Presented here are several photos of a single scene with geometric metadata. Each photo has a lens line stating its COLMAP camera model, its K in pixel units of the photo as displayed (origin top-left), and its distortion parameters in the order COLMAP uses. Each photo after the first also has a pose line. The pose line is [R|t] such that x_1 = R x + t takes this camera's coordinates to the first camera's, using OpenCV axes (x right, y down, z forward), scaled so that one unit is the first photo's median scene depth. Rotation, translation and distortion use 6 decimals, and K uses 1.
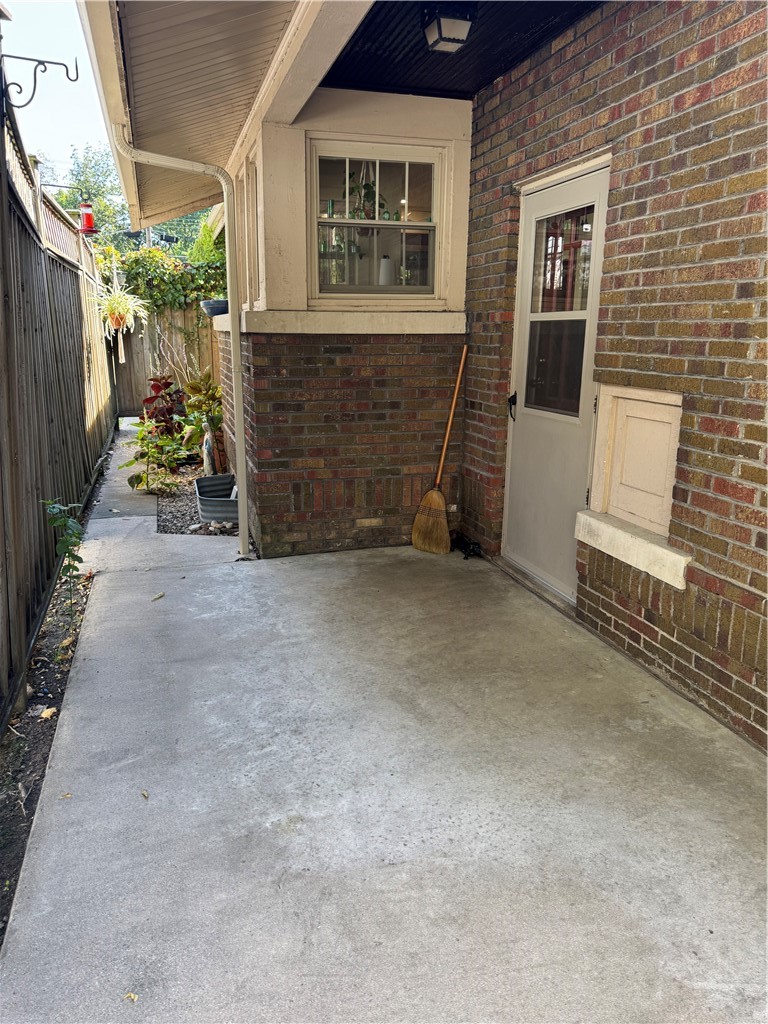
lens RADIAL K [[739.9, 0, 384.0], [0, 739.9, 512.0], [0, 0, 1]] dist [0.078163, -0.000310]
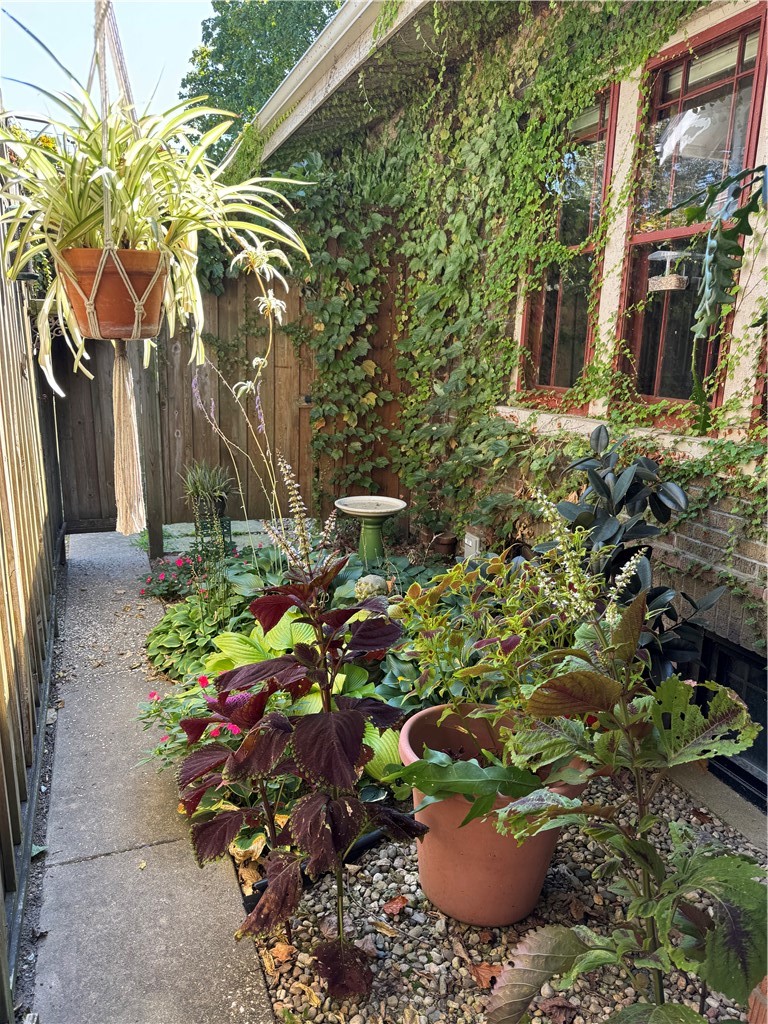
lens RADIAL K [[739.9, 0, 384.0], [0, 739.9, 512.0], [0, 0, 1]] dist [0.078163, -0.000310]
pose [[0.996742, -0.009099, 0.080137, -0.307534], [0.010274, 0.999846, -0.014258, -0.201184], [-0.079995, 0.015035, 0.996682, 0.824883]]
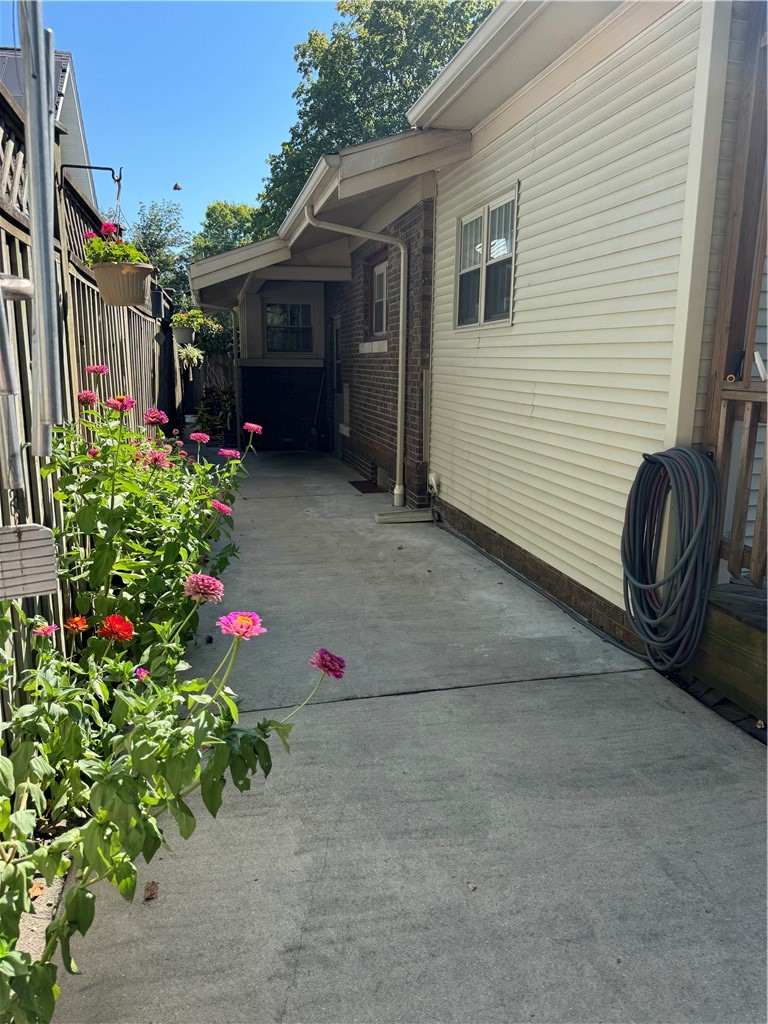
lens RADIAL K [[739.9, 0, 384.0], [0, 739.9, 512.0], [0, 0, 1]] dist [0.078163, -0.000310]
pose [[0.998317, 0.013977, -0.056290, 0.305080], [-0.016485, 0.998880, -0.044353, 0.246267], [0.055607, 0.045206, 0.997429, -1.012529]]
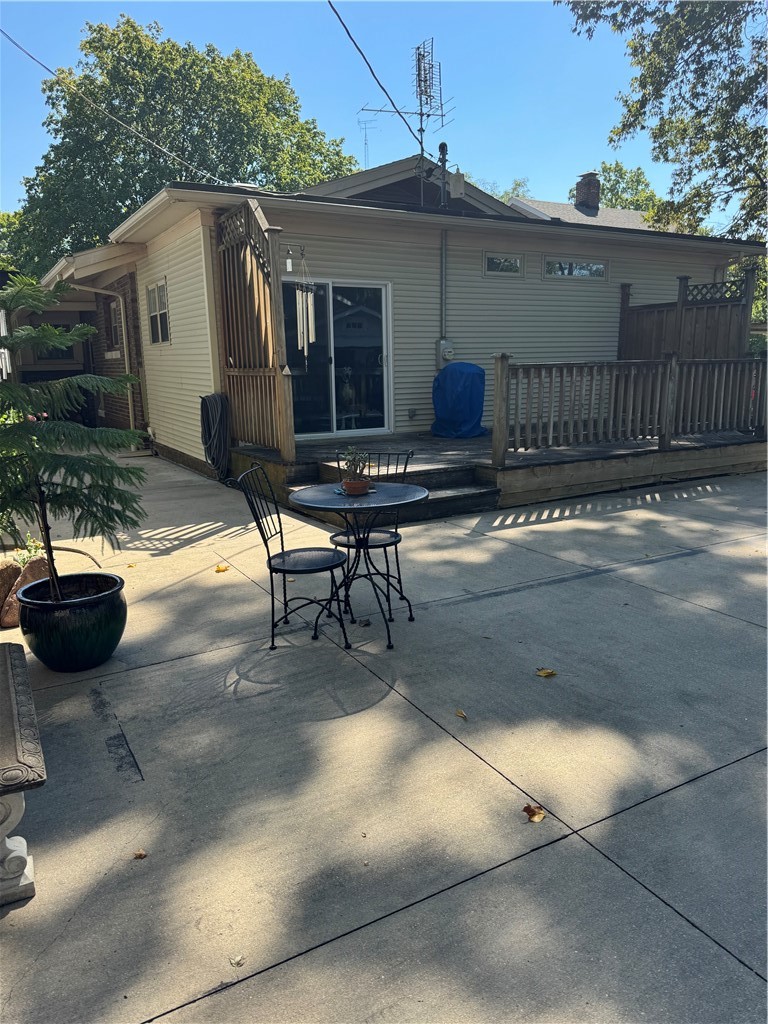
lens RADIAL K [[724.4, 0, 384.0], [0, 724.4, 512.0], [0, 0, 1]] dist [-0.006278, -0.006078]
pose [[0.973181, -0.074624, 0.217599, 0.505719], [0.082472, 0.996222, -0.027201, 0.486700], [-0.214747, 0.044417, 0.975659, -1.974382]]
